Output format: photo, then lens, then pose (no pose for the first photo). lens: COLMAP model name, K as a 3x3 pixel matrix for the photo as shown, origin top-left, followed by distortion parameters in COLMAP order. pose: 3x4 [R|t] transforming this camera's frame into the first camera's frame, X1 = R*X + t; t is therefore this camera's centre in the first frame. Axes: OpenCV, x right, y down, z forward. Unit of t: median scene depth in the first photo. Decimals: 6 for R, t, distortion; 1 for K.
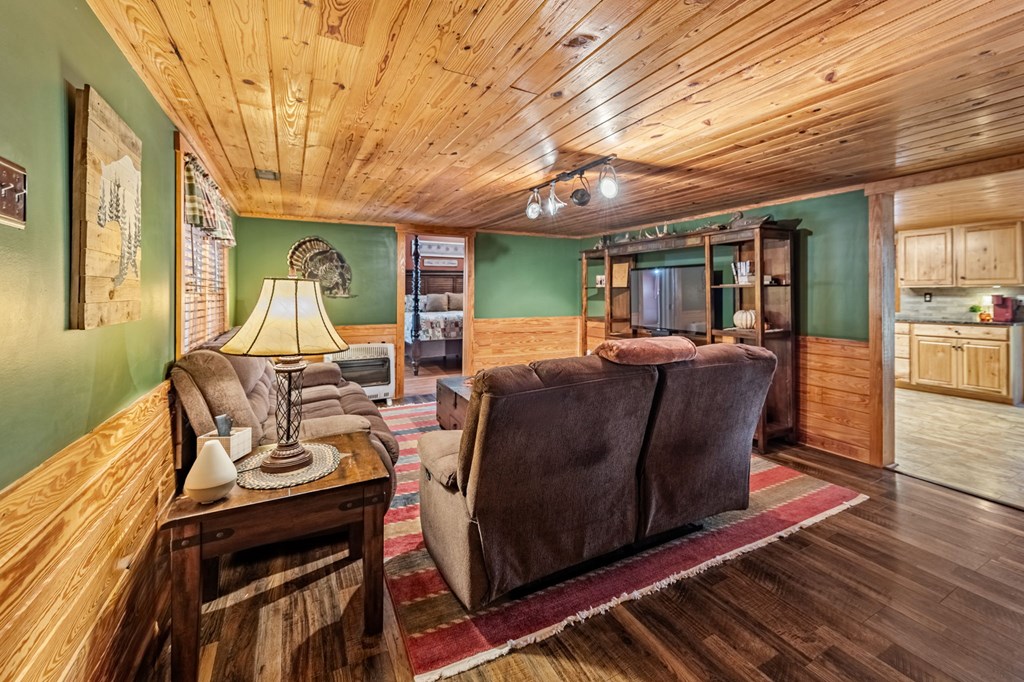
lens RADIAL K [[452.6, 0, 567.0], [0, 452.6, 291.2], [0, 0, 1]] dist [-0.000445, -0.000126]
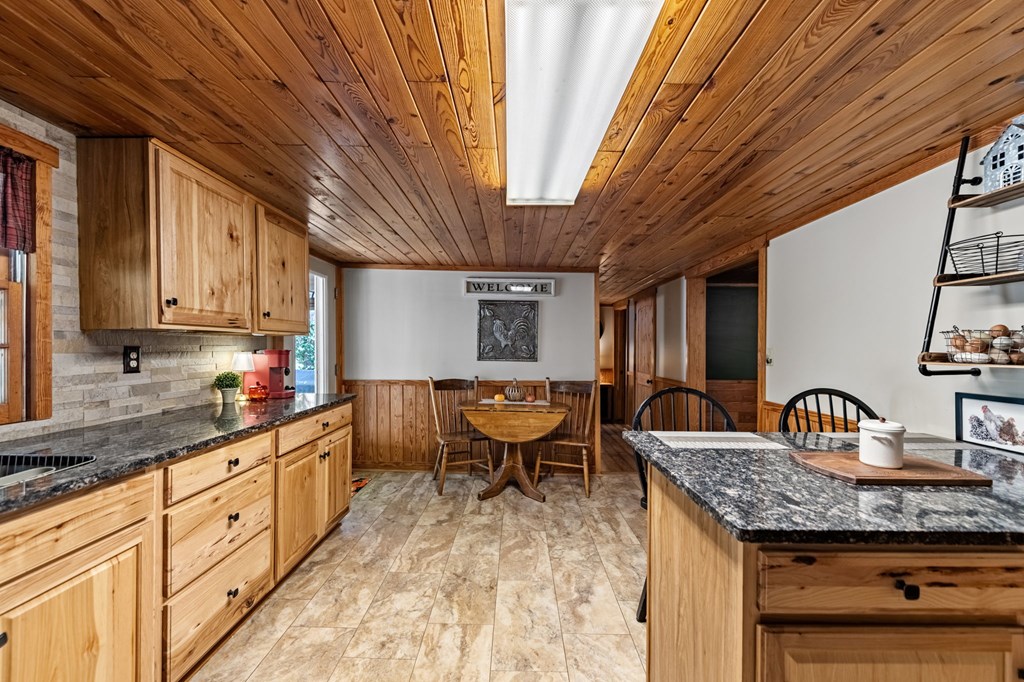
lens RADIAL K [[403.0, 0, 512.7], [0, 403.0, 351.8], [0, 0, 1]] dist [0.014684, -0.005223]
pose [[-0.851792, -0.010390, 0.523777, 0.584920], [-0.007441, 0.999942, 0.007735, 0.005440], [-0.523828, 0.002691, -0.851820, 1.646374]]
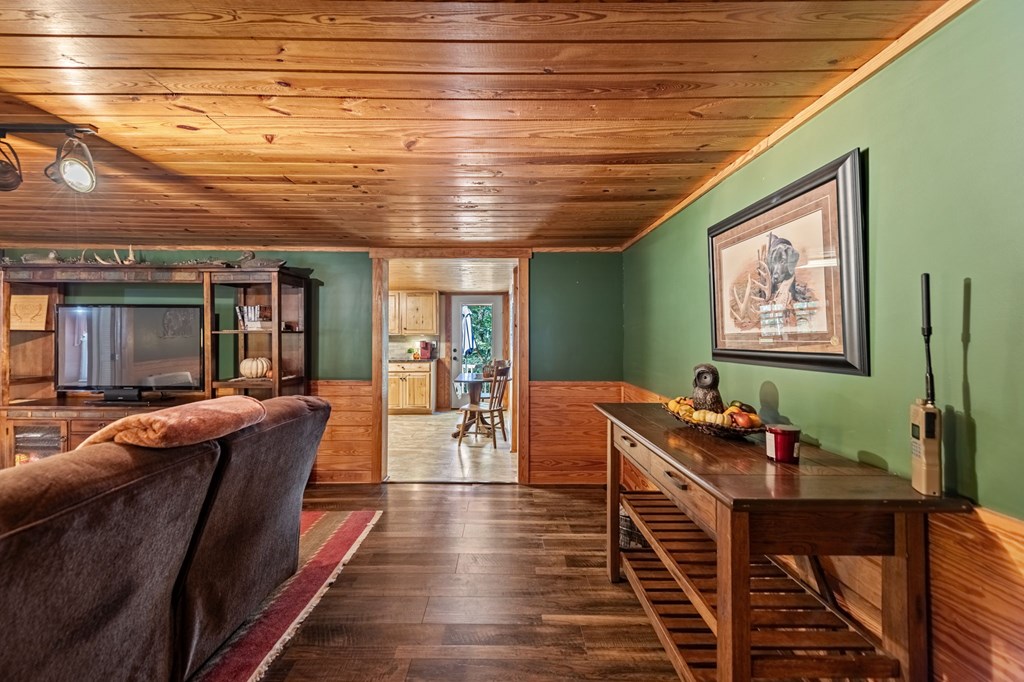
lens RADIAL K [[406.9, 0, 509.3], [0, 406.9, 337.4], [0, 0, 1]] dist [0.001262, -0.000739]
pose [[0.502229, 0.005059, 0.864720, -0.064951], [-0.004795, 0.999984, -0.003065, -0.000337], [-0.864722, -0.002607, 0.502245, 0.122969]]
